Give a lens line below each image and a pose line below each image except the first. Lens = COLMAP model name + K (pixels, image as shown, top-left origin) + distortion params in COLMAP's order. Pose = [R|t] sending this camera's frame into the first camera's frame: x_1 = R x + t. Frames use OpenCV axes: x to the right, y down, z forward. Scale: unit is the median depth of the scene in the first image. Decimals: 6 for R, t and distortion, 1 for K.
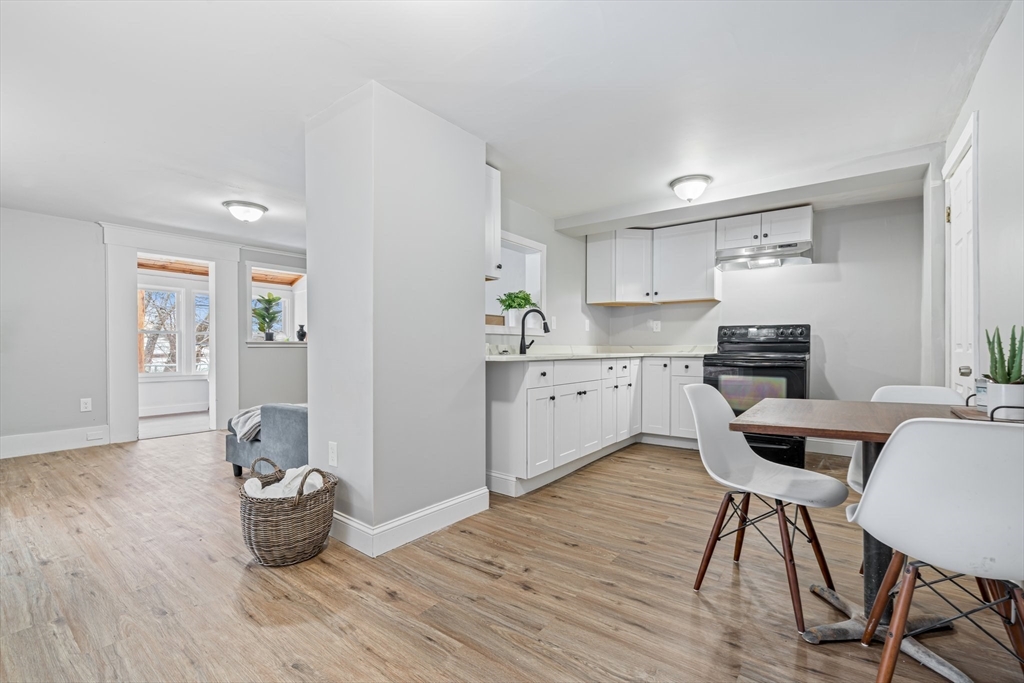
lens RADIAL K [[444.4, 0, 513.5], [0, 444.4, 335.9], [0, 0, 1]] dist [-0.000725, 0.000235]
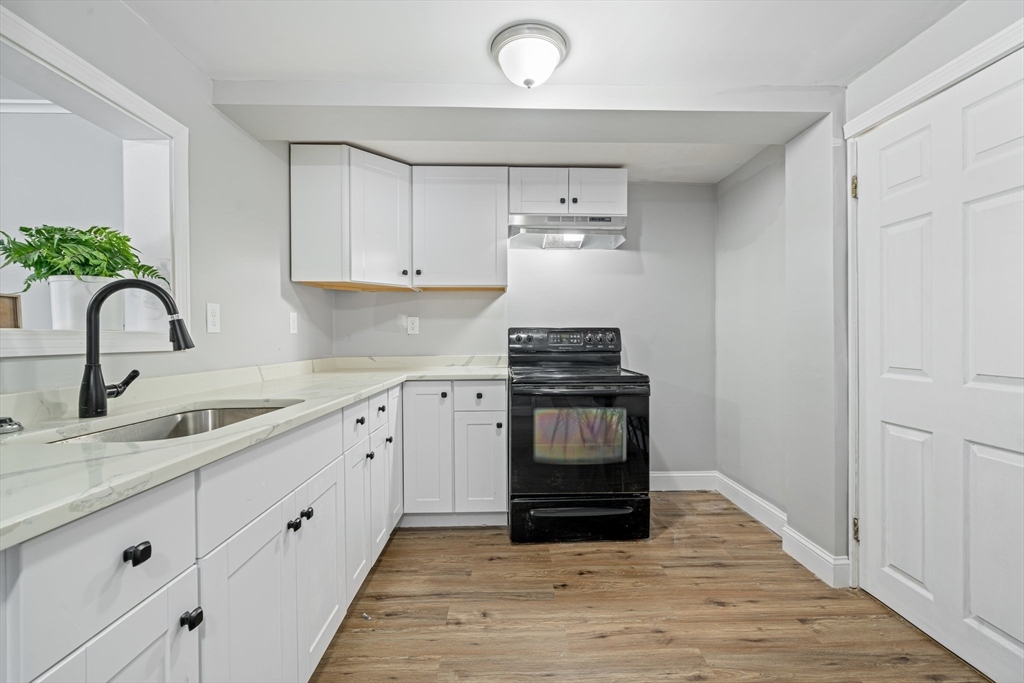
lens RADIAL K [[444.4, 0, 519.7], [0, 444.4, 345.1], [0, 0, 1]] dist [-0.000725, 0.000235]
pose [[0.783512, -0.016470, 0.621159, 0.058020], [-0.008792, 0.999255, 0.037585, -0.022973], [-0.621315, -0.034910, 0.782783, 0.498421]]
